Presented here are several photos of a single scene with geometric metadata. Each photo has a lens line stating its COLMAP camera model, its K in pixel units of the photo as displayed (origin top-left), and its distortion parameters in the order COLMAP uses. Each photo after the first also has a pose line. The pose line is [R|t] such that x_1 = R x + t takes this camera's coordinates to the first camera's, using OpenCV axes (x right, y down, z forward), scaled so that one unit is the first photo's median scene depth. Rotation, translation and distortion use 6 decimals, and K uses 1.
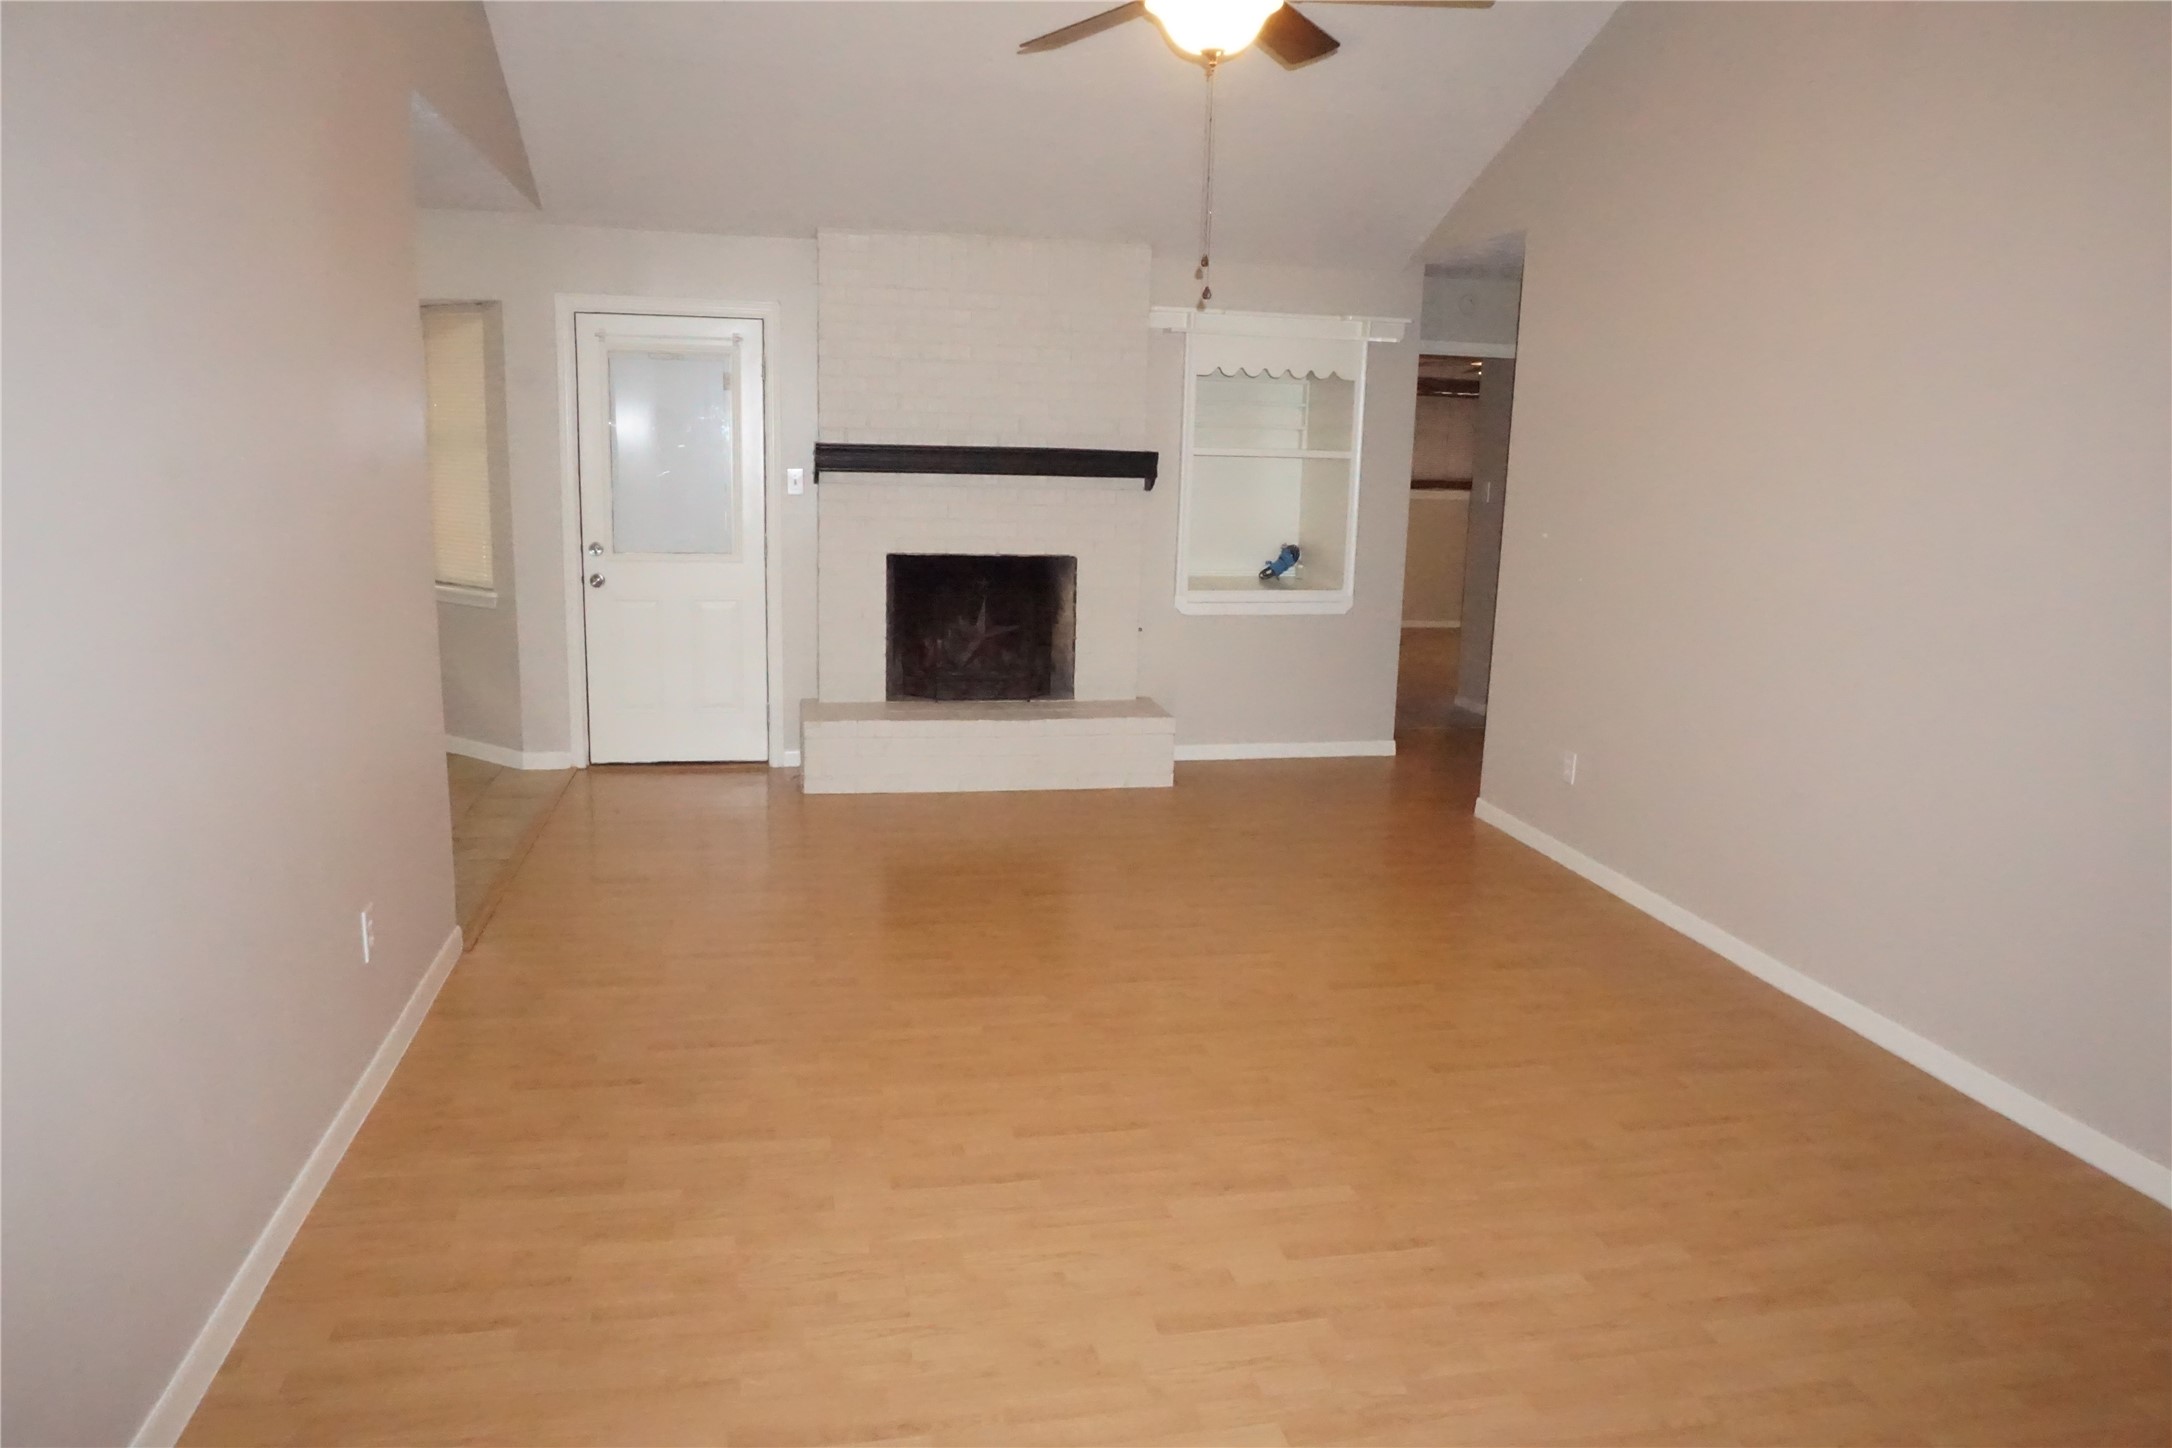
lens RADIAL K [[1451.4, 0, 1077.6], [0, 1451.4, 724.5], [0, 0, 1]] dist [-0.048579, 0.033811]
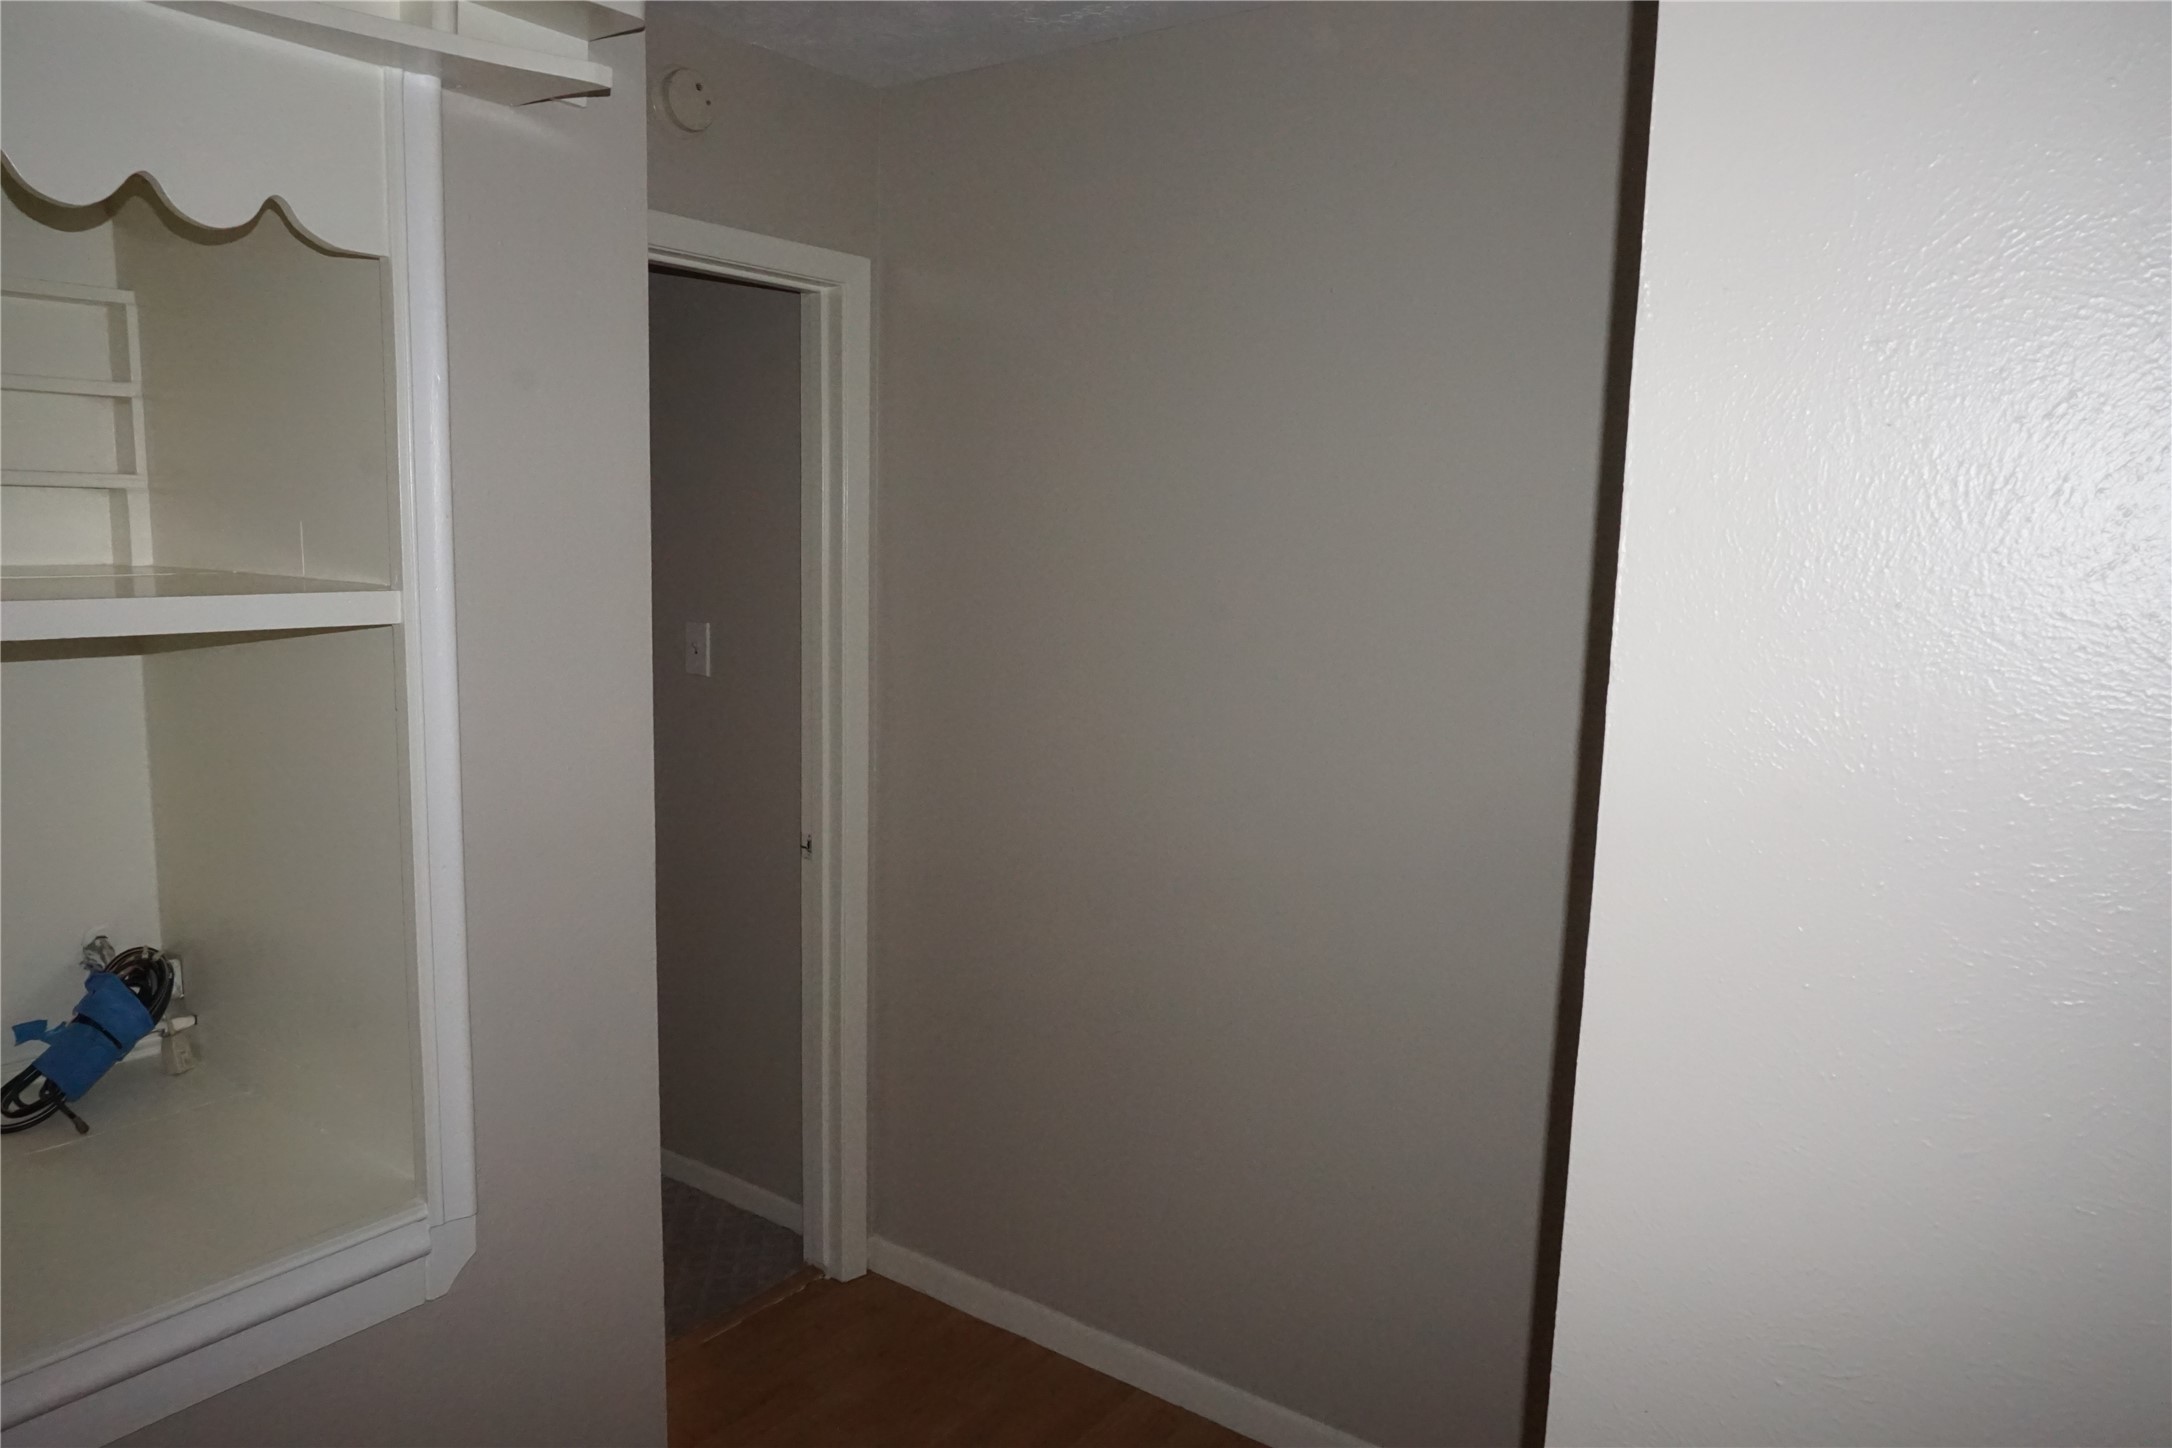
lens RADIAL K [[1451.4, 0, 1077.6], [0, 1451.4, 724.5], [0, 0, 1]] dist [-0.048579, 0.033811]
pose [[0.742698, -0.096260, 0.662672, 0.118198], [0.128704, 0.991683, -0.000194, -0.152400], [-0.657142, 0.085432, 0.748910, 0.762271]]
